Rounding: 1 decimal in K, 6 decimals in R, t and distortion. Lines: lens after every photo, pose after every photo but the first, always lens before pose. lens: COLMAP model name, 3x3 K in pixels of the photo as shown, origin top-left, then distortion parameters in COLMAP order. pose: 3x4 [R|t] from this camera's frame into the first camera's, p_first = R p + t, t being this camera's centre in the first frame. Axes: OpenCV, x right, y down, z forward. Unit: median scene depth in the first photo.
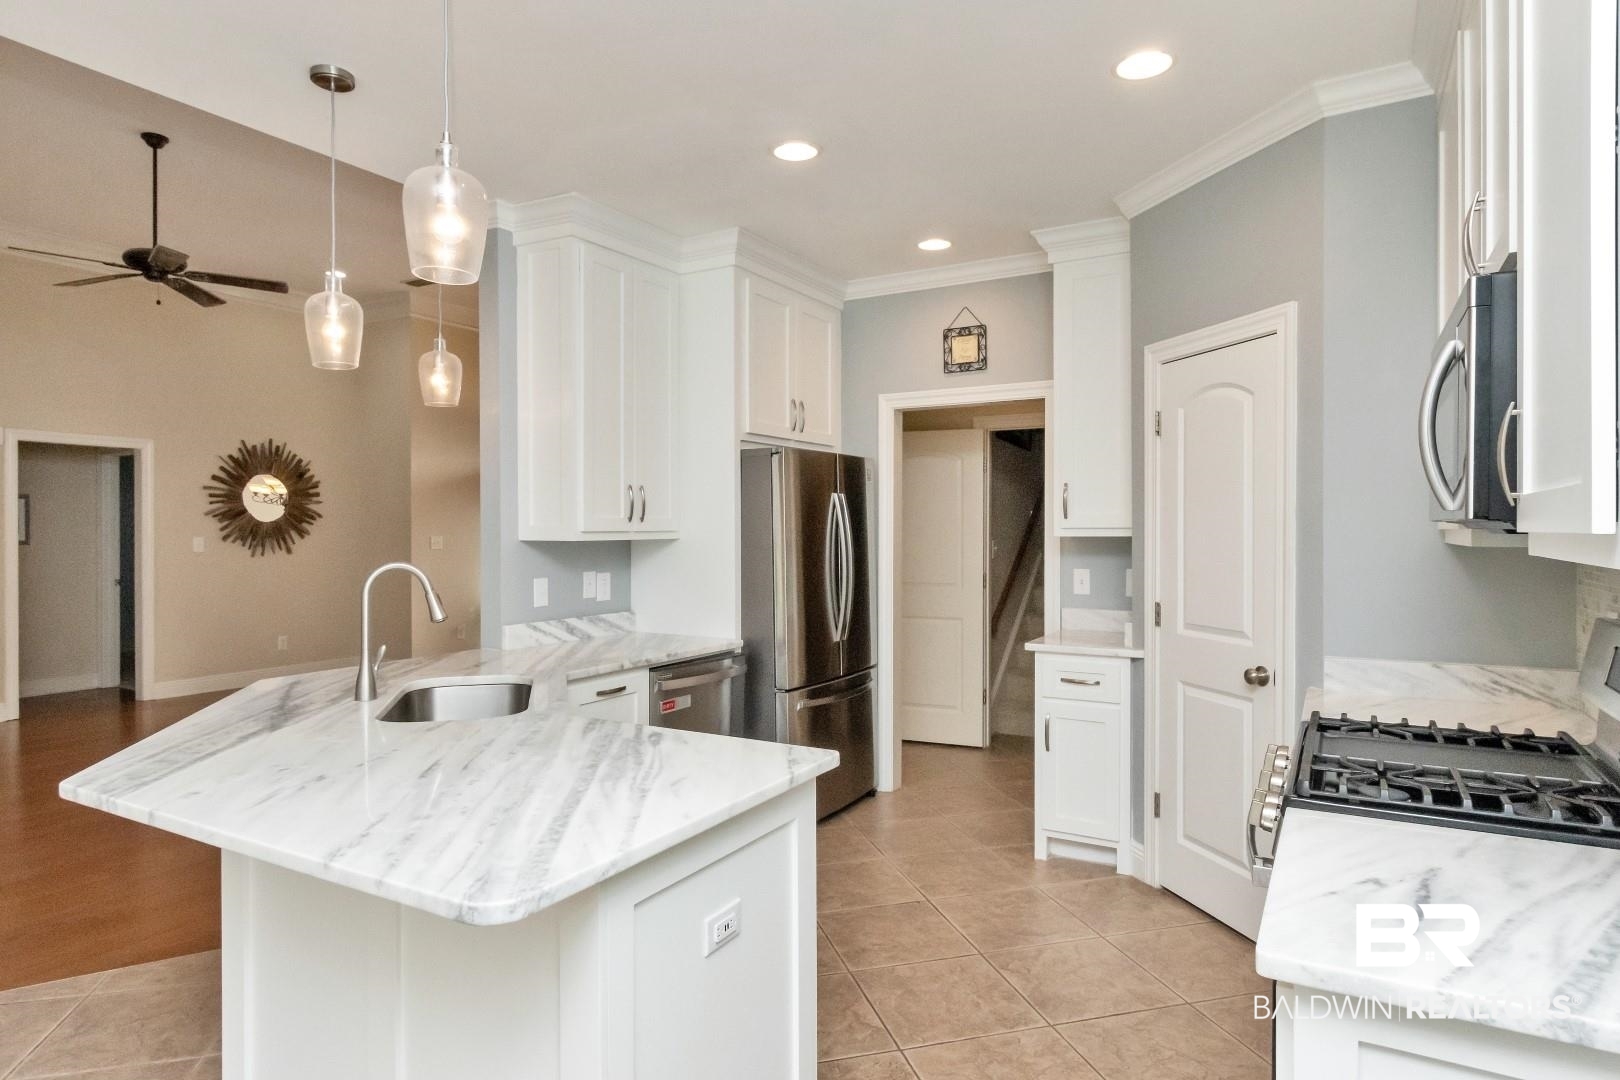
lens RADIAL K [[919.3, 0, 812.2], [0, 919.3, 533.5], [0, 0, 1]] dist [0.000353, -0.000688]
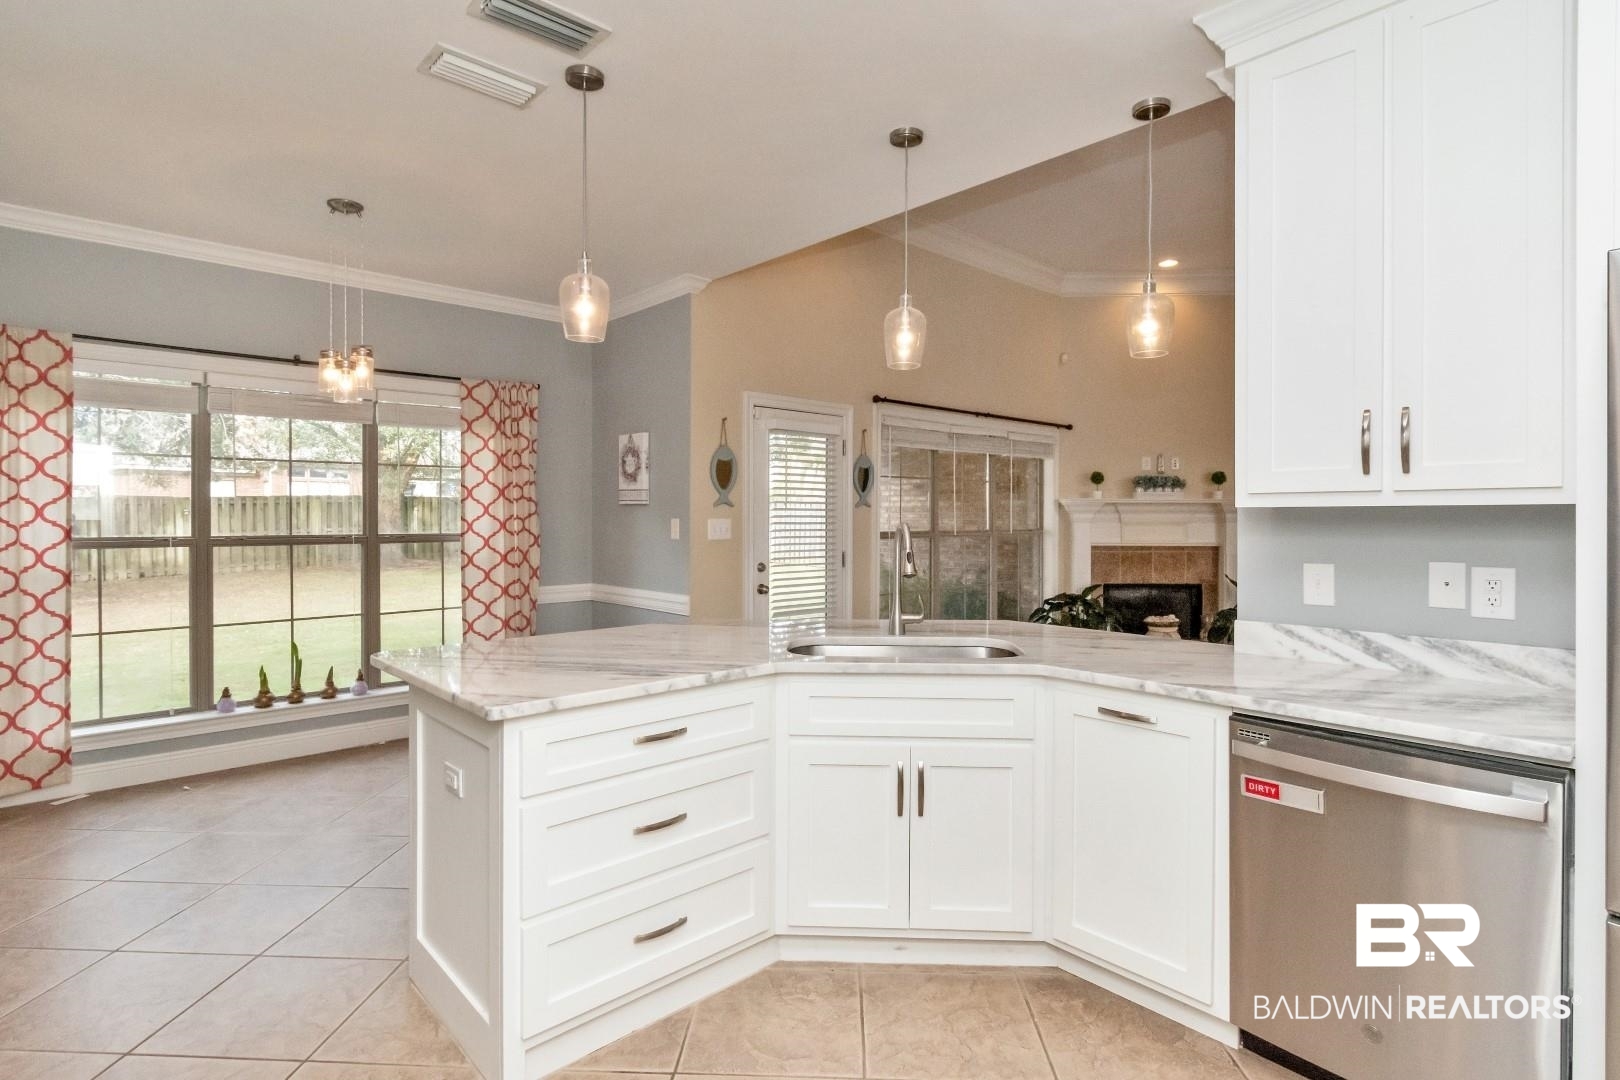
lens RADIAL K [[803.7, 0, 804.0], [0, 803.7, 523.9], [0, 0, 1]] dist [0.004572, -0.004816]
pose [[-0.299686, 0.009446, -0.953991, 0.303804], [-0.005242, 0.999920, 0.011548, 0.011450], [0.954023, 0.008462, -0.299613, 0.641419]]
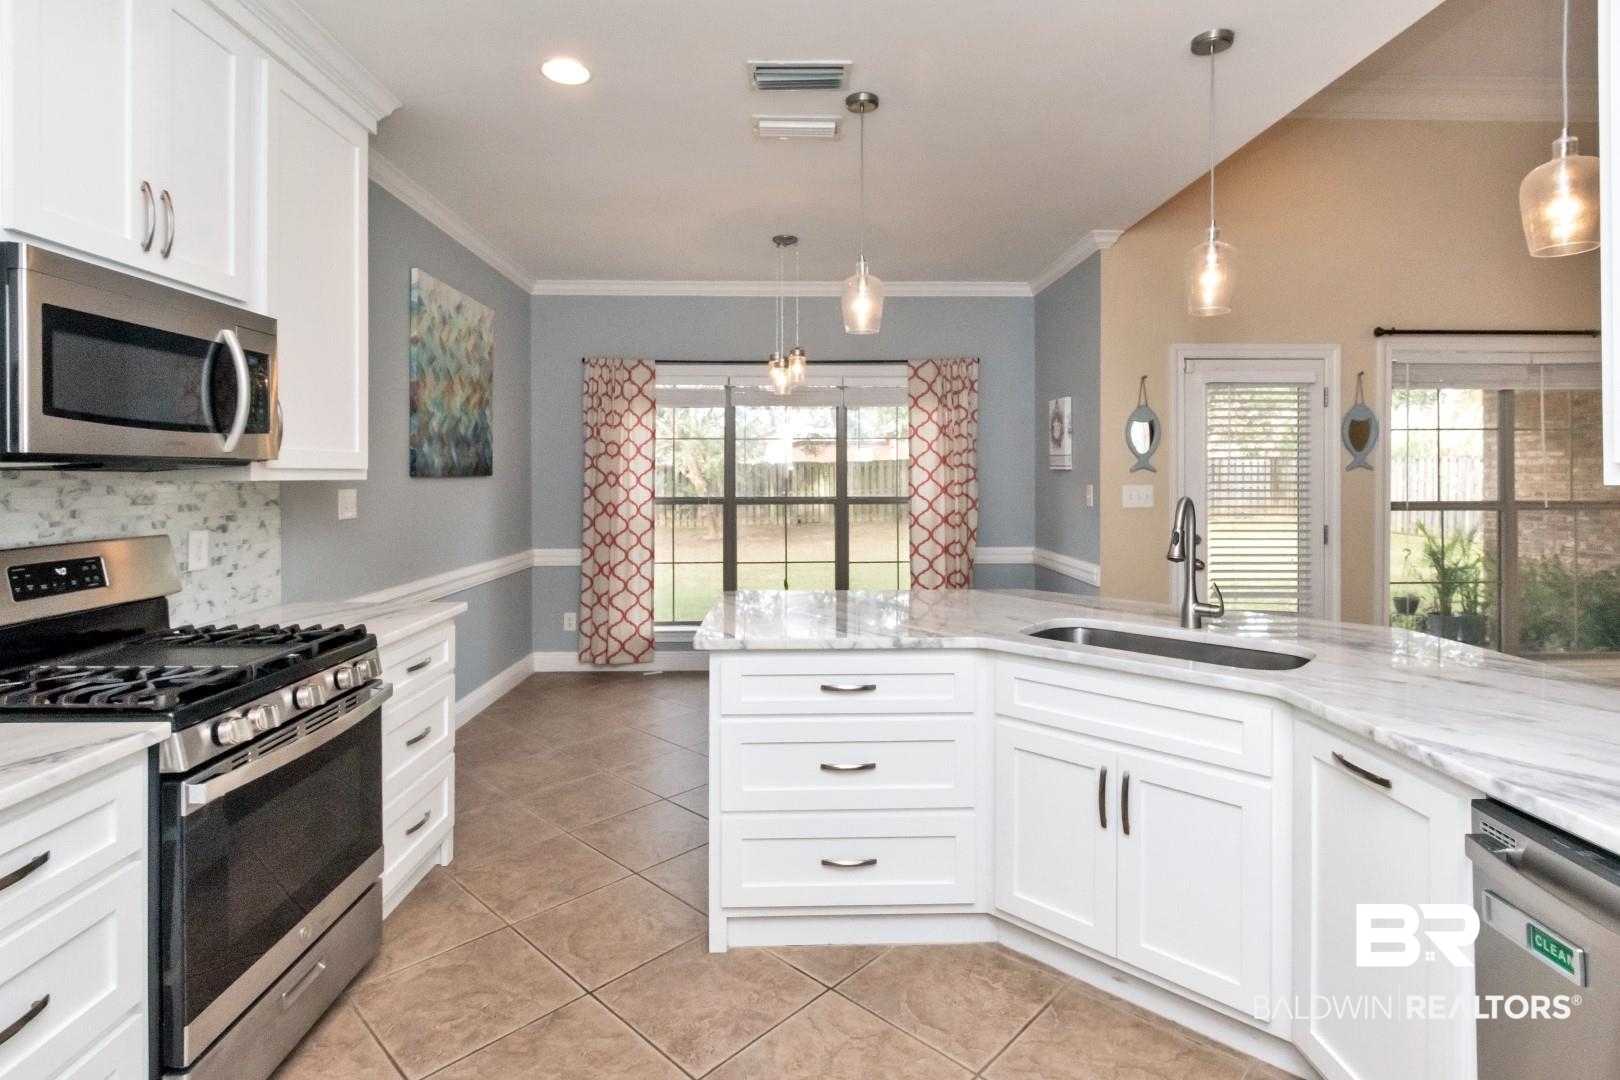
lens RADIAL K [[803.7, 0, 810.3], [0, 803.7, 474.8], [0, 0, 1]] dist [0.004572, -0.004816]
pose [[-0.853402, 0.002633, -0.521247, 0.190887], [0.000711, 0.999992, 0.003888, 0.001532], [0.521253, 0.002947, -0.853397, 0.831518]]
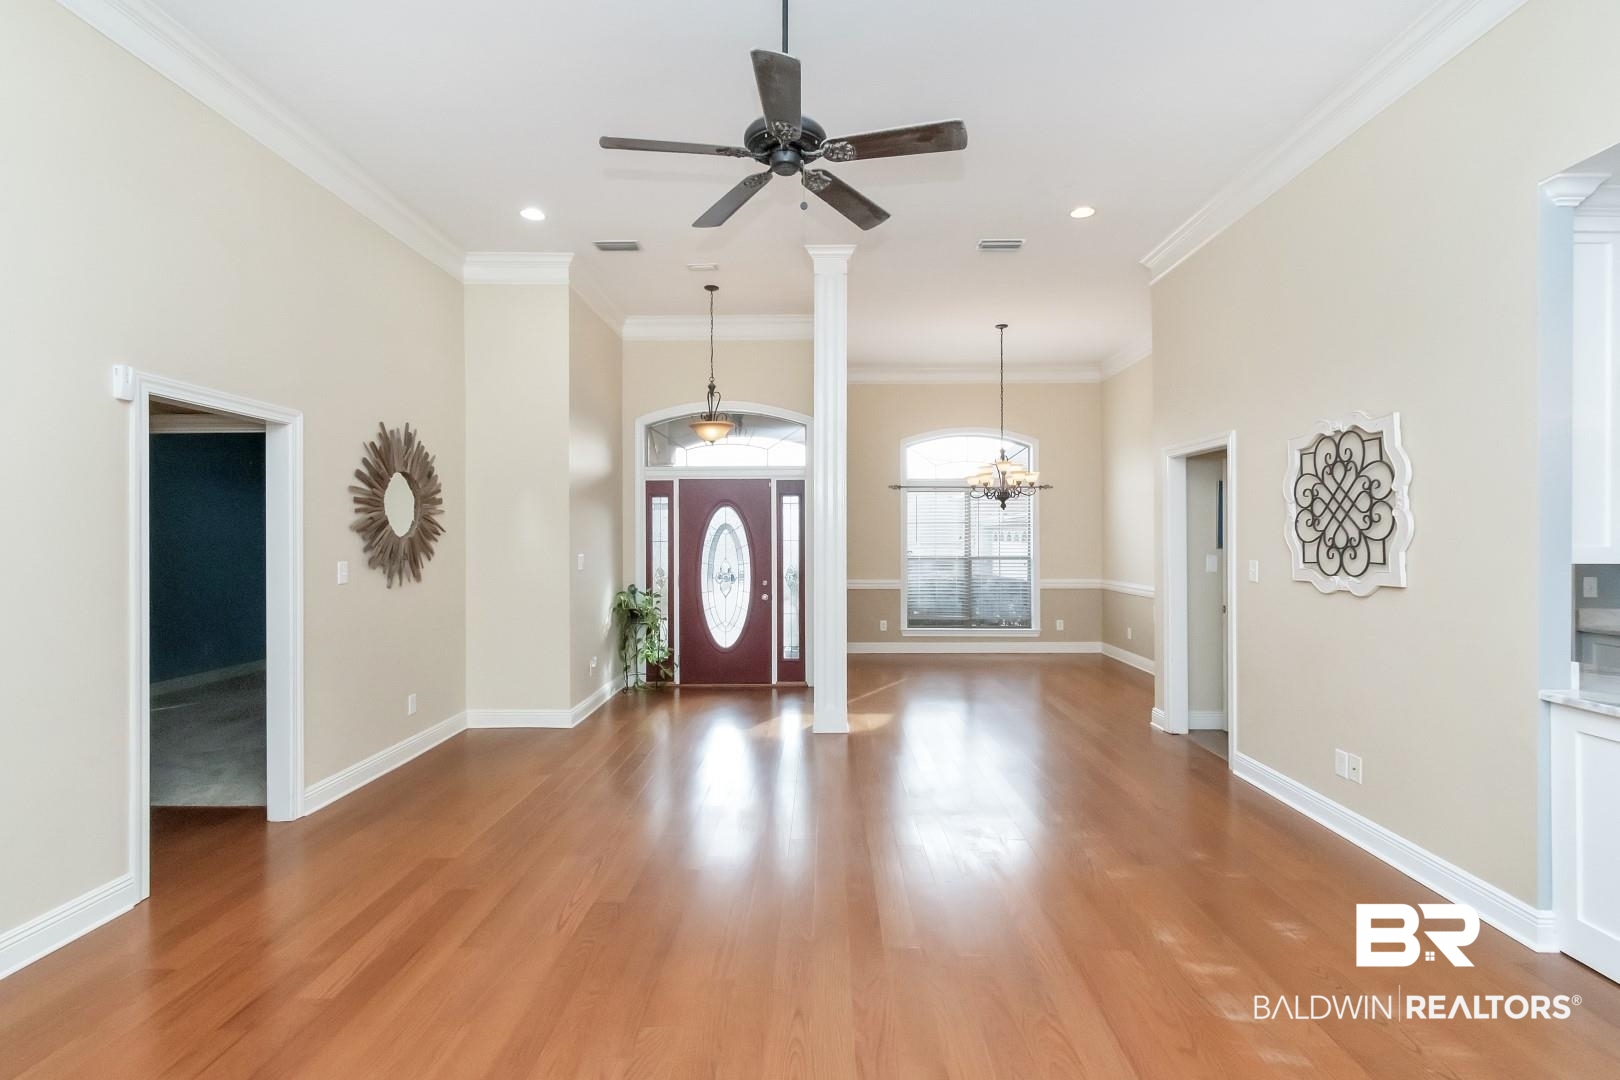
lens RADIAL K [[744.7, 0, 821.4], [0, 744.7, 536.3], [0, 0, 1]] dist [0.021035, -0.005091]
pose [[0.869610, -0.002593, 0.493732, -0.988989], [0.005975, 0.999968, -0.005273, -0.015238], [-0.493703, 0.007535, 0.869598, 0.546536]]
